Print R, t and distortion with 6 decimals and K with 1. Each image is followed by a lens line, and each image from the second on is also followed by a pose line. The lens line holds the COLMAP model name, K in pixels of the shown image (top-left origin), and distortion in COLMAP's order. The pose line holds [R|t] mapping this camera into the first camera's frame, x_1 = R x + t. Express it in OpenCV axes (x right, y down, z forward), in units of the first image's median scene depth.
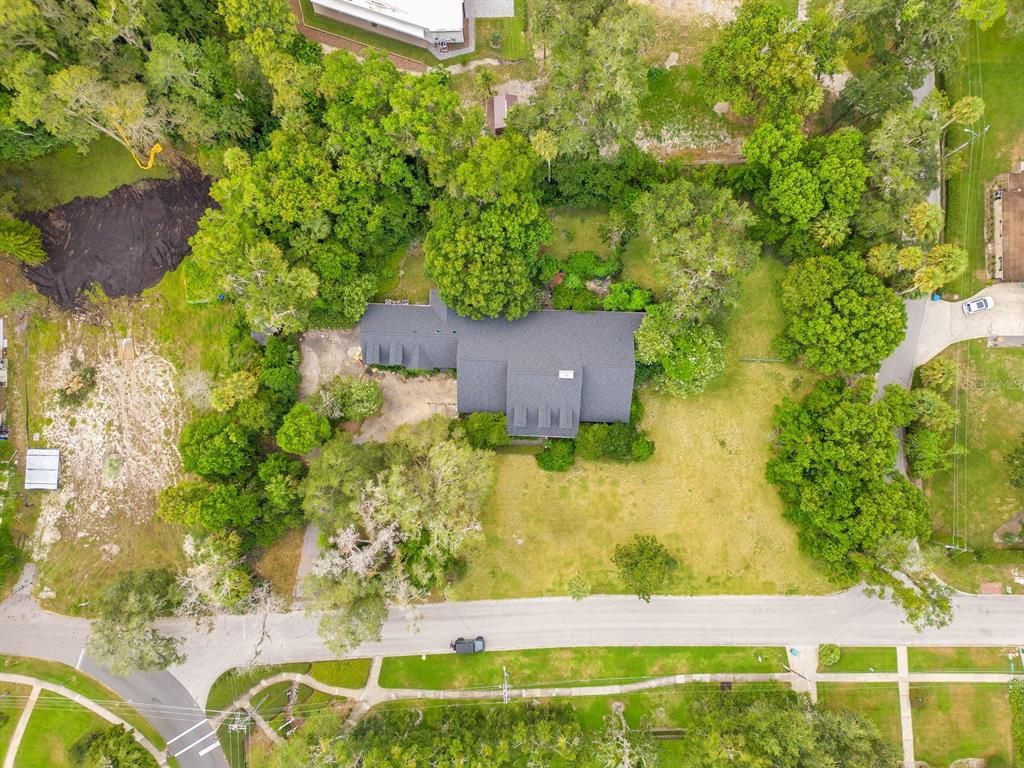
lens RADIAL K [[727.7, 0, 511.5], [0, 727.7, 381.2], [0, 0, 1]] dist [0.082534, -0.081380]
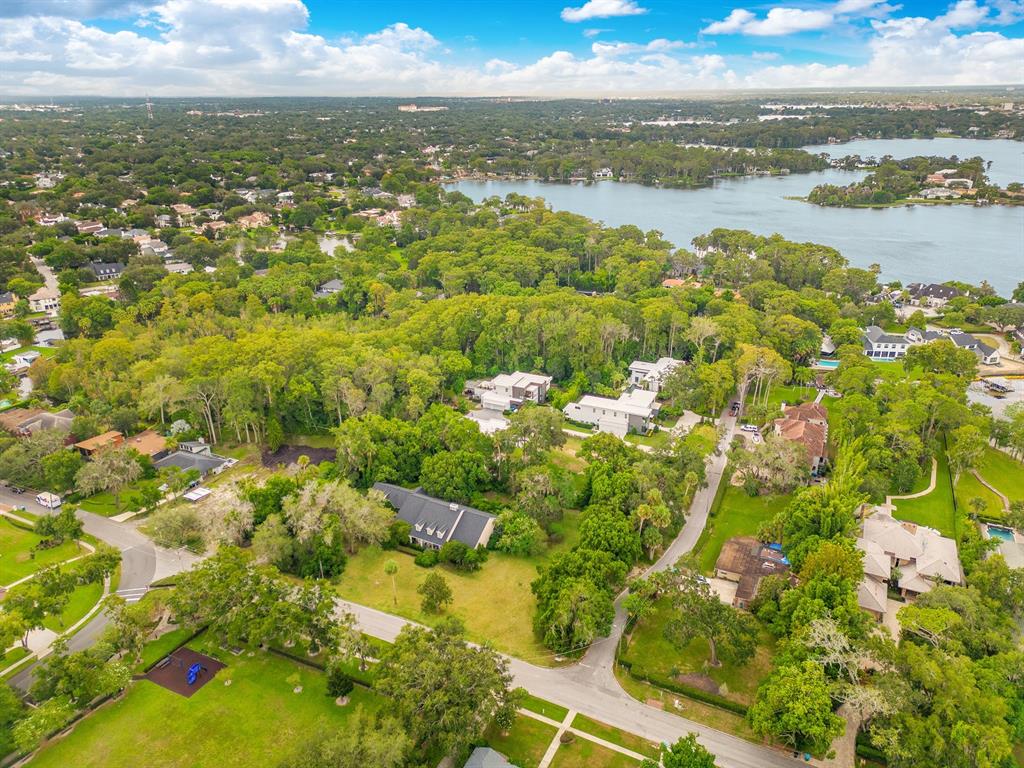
lens RADIAL K [[713.6, 0, 512.0], [0, 713.6, 384.0], [0, 0, 1]] dist [0.078315, -0.069519]
pose [[0.895280, 0.175285, -0.409572, 0.848250], [-0.445472, 0.363183, -0.818323, 1.226704], [0.005310, 0.915081, 0.403236, -0.018157]]
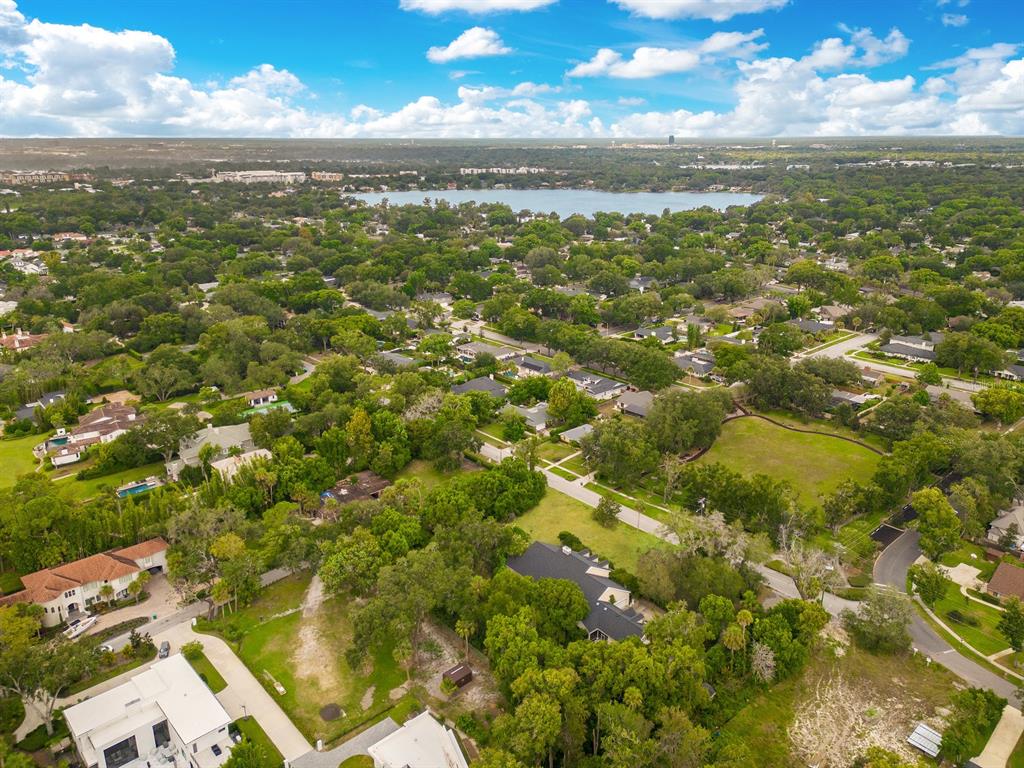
lens RADIAL K [[739.3, 0, 510.6], [0, 739.3, 379.5], [0, 0, 1]] dist [0.088377, -0.093046]
pose [[-0.655637, -0.222225, 0.721635, -0.972353], [0.755058, -0.186373, 0.628611, -1.090201], [-0.005200, 0.957017, 0.289986, 0.087872]]
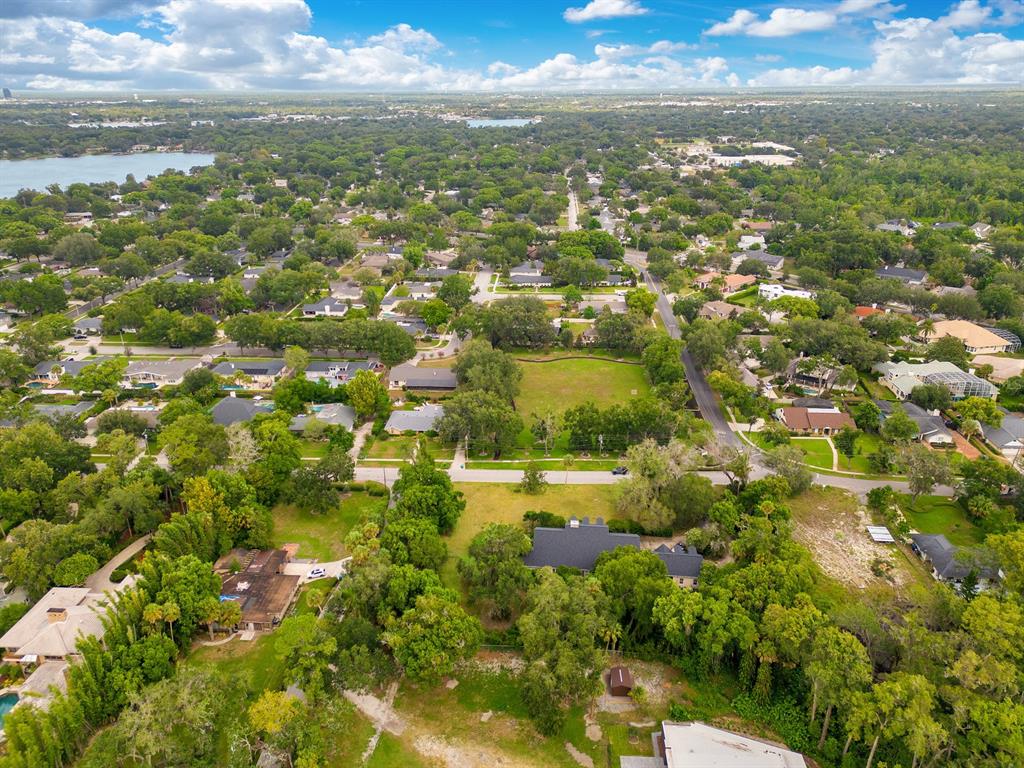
lens RADIAL K [[708.5, 0, 510.8], [0, 708.5, 402.0], [0, 0, 1]] dist [0.077309, -0.074145]
pose [[-0.997339, -0.010945, 0.072072, 0.102902], [0.070747, -0.383750, 0.920723, -1.391331], [0.017581, 0.923372, 0.383504, 0.071652]]
